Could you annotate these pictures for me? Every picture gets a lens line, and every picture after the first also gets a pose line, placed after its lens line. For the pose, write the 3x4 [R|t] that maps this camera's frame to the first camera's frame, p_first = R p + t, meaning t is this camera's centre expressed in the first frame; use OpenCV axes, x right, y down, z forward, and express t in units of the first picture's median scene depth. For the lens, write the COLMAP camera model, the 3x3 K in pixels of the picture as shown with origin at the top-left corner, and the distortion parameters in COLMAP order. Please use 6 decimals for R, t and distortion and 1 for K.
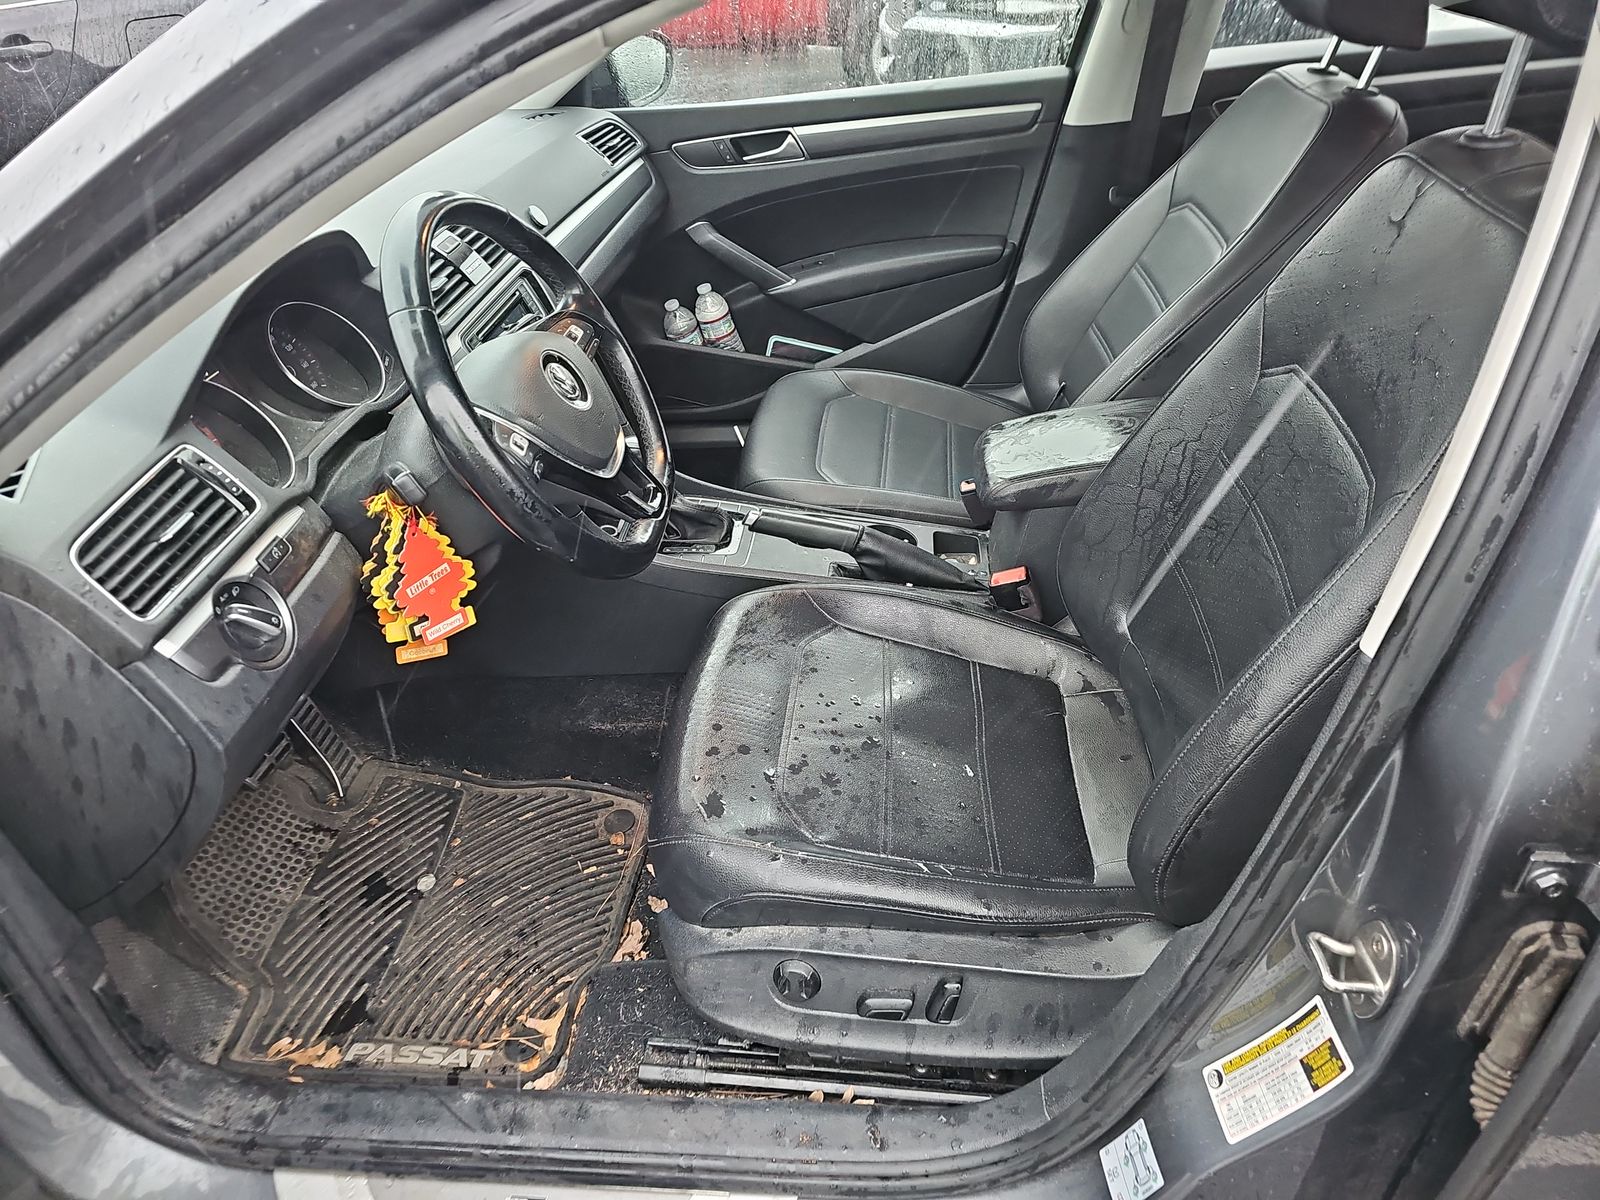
lens RADIAL K [[1081.5, 0, 793.2], [0, 1081.5, 588.4], [0, 0, 1]] dist [0.051775, -0.044091]
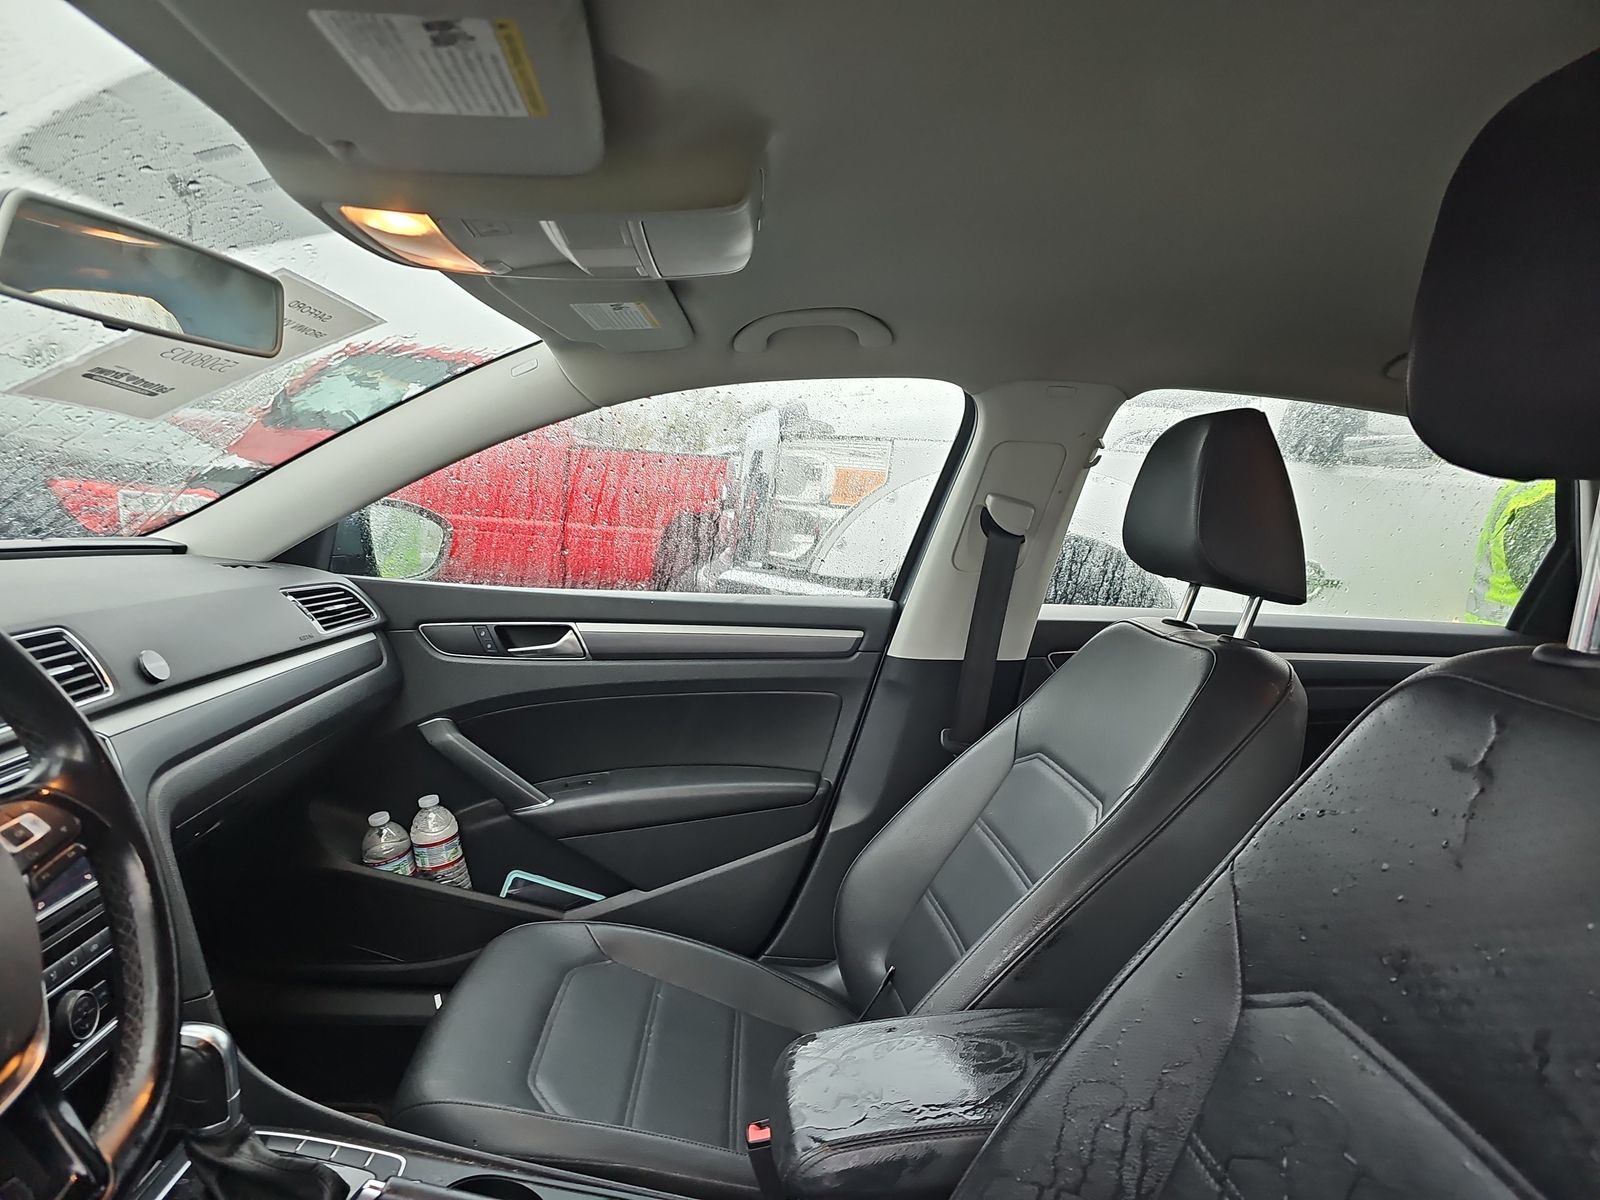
lens RADIAL K [[1083.7, 0, 801.1], [0, 1083.7, 589.7], [0, 0, 1]] dist [0.060875, -0.006268]
pose [[0.979036, 0.127517, 0.158836, 0.034772], [-0.036896, 0.877917, -0.477389, -0.054822], [-0.200320, 0.461520, 0.864217, 0.237975]]
